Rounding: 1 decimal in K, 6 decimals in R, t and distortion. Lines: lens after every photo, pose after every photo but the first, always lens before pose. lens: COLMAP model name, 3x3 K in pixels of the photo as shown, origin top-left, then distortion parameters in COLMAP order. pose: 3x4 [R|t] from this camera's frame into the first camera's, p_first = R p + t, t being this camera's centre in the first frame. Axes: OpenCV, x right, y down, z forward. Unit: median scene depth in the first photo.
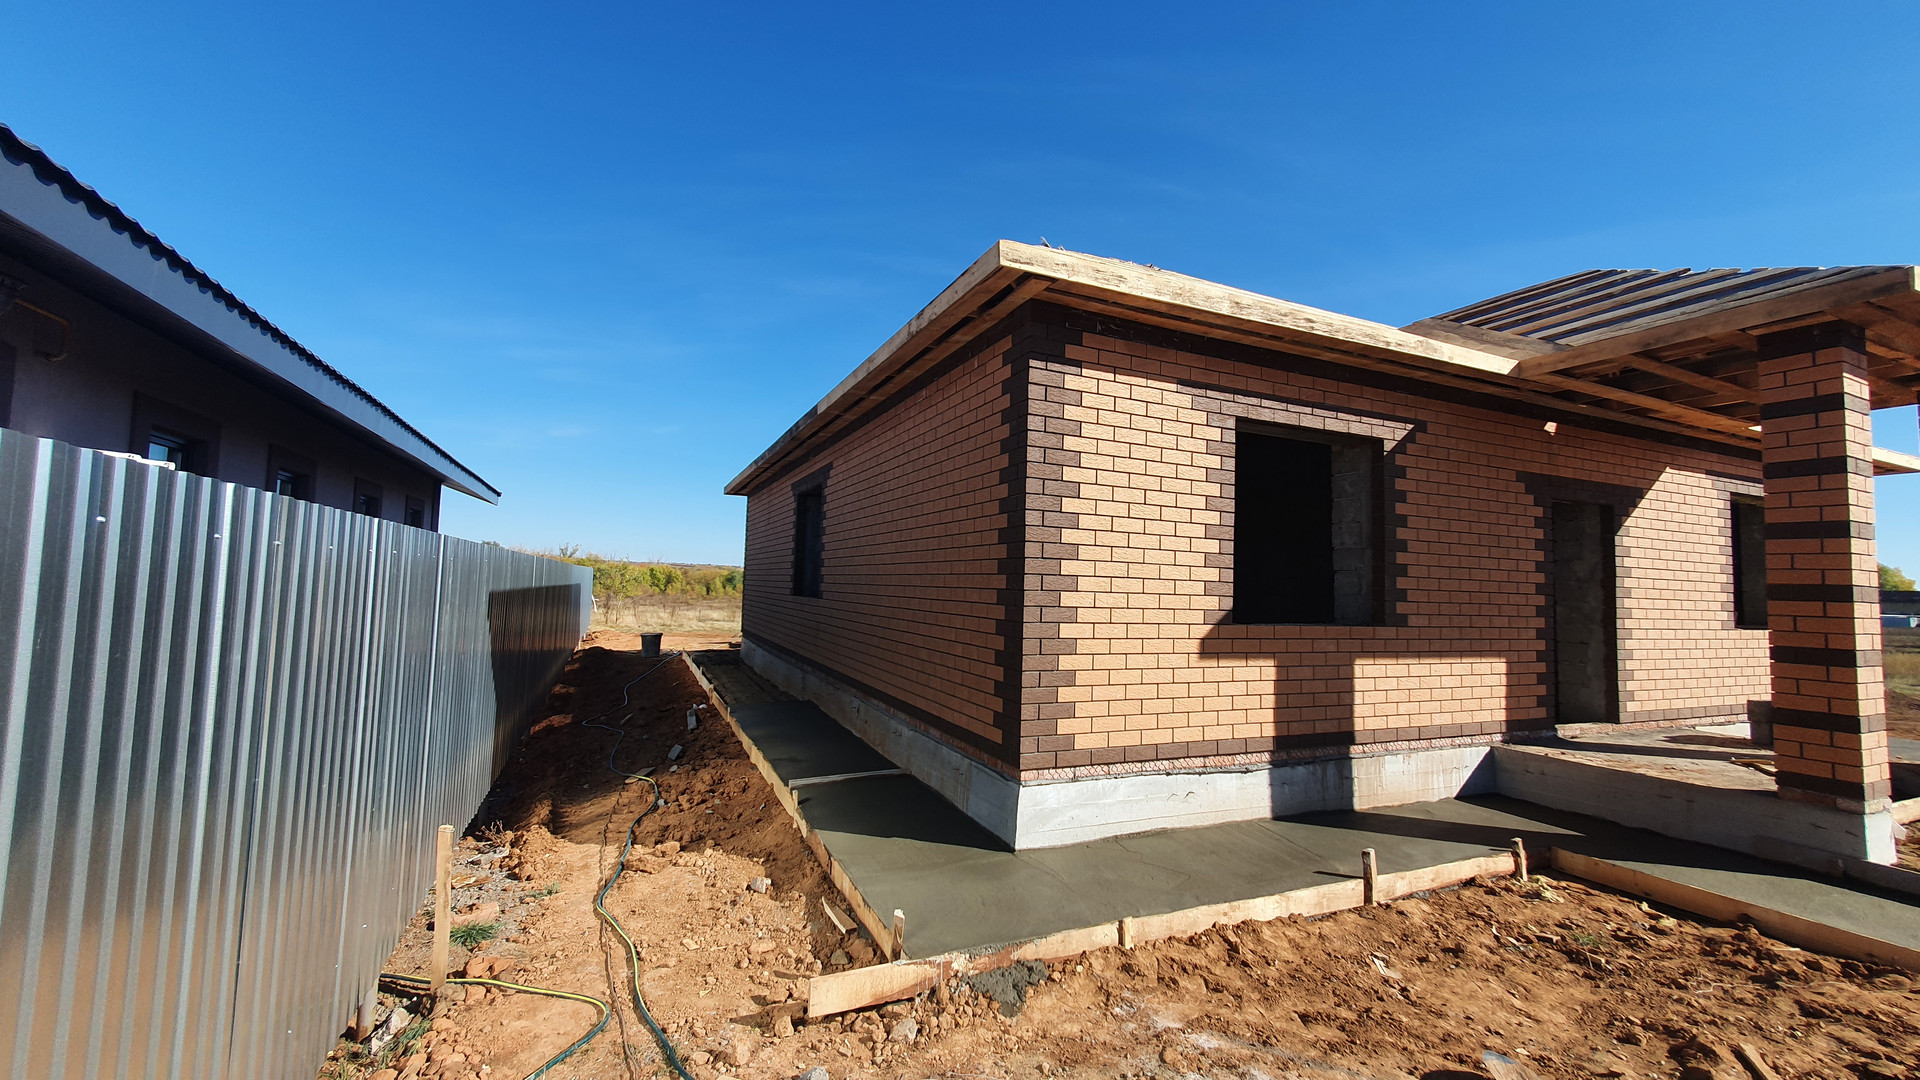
lens RADIAL K [[752.3, 0, 967.9], [0, 752.3, 545.3], [0, 0, 1]] dist [0.001240, 0.001531]
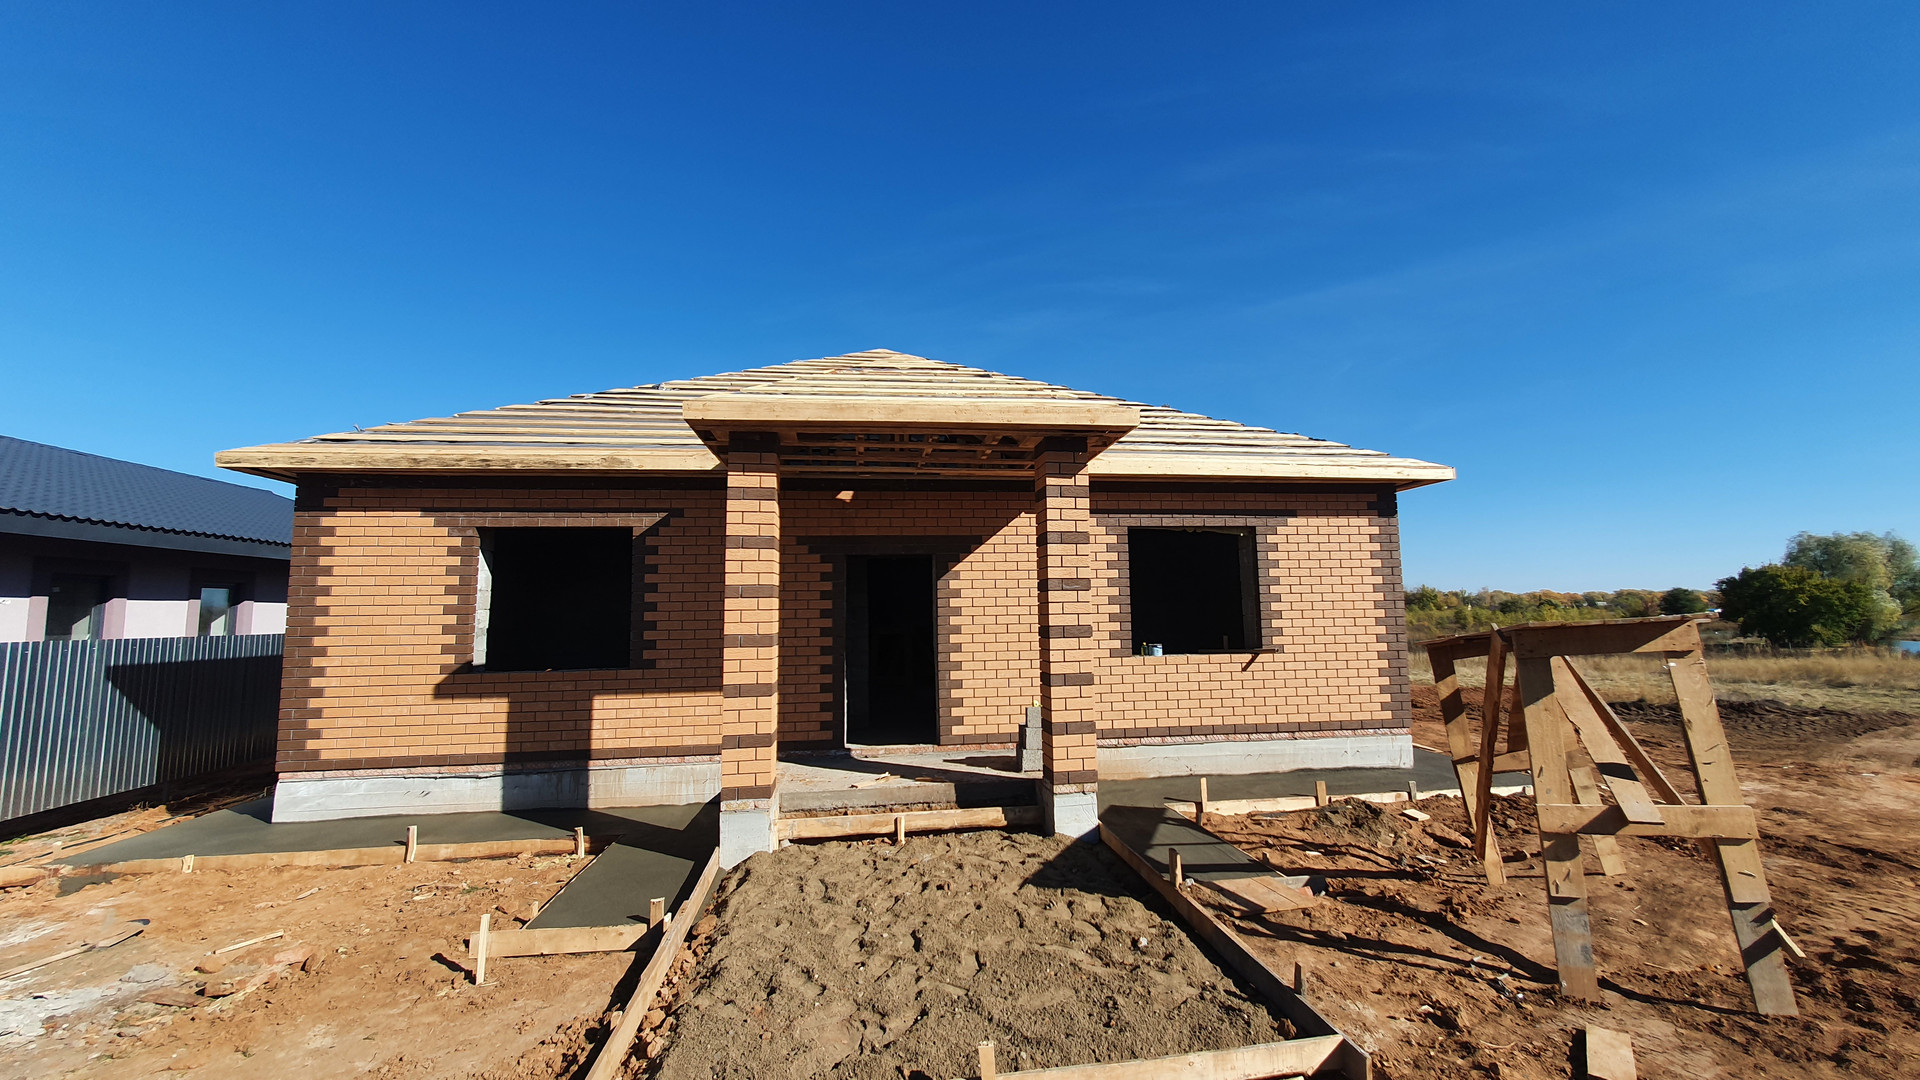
lens RADIAL K [[752.3, 0, 964.5], [0, 752.3, 549.7], [0, 0, 1]] dist [0.001240, 0.001531]
pose [[0.959667, -0.070641, -0.272119, 1.632171], [0.061301, 0.997206, -0.042687, -0.010404], [0.274374, 0.024284, 0.961316, -0.121852]]
